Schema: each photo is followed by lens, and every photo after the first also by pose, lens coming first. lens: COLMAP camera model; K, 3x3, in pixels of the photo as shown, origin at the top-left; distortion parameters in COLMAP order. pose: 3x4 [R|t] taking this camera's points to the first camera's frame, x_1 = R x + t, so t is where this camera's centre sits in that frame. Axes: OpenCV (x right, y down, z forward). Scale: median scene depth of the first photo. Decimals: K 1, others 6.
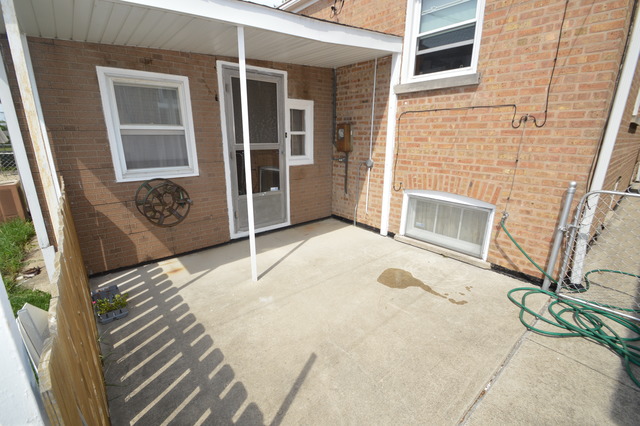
lens RADIAL K [[285.9, 0, 320.0], [0, 285.9, 213.0], [0, 0, 1]] dist [0.002431, -0.011117]
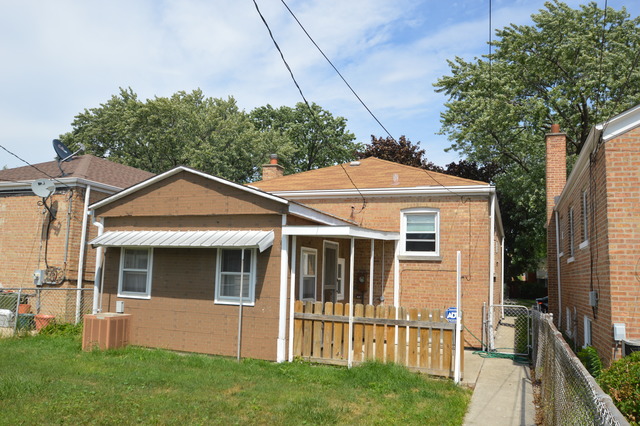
lens RADIAL K [[497.8, 0, 320.0], [0, 497.8, 213.0], [0, 0, 1]] dist [-0.040815, 0.000013]
pose [[0.881649, 0.088252, 0.463581, -1.739616], [0.096121, 0.928180, -0.359503, 0.414325], [-0.462013, 0.361515, 0.809846, -1.506744]]
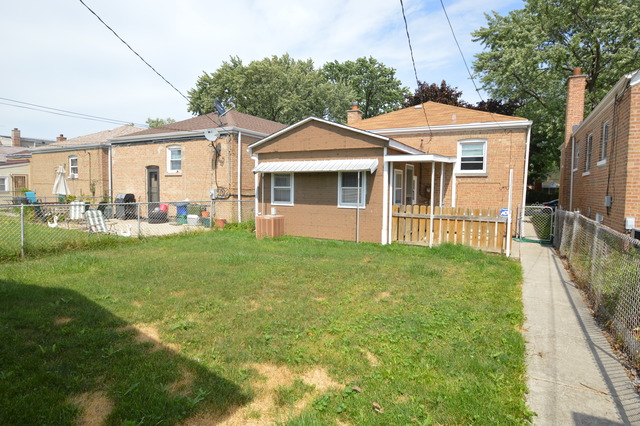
lens RADIAL K [[361.6, 0, 320.0], [0, 361.6, 213.0], [0, 0, 1]] dist [-0.002672, -0.025104]
pose [[0.935287, -0.012155, 0.353681, -2.140420], [0.084275, 0.978308, -0.189237, 0.448111], [-0.343709, 0.206797, 0.916024, -1.588434]]
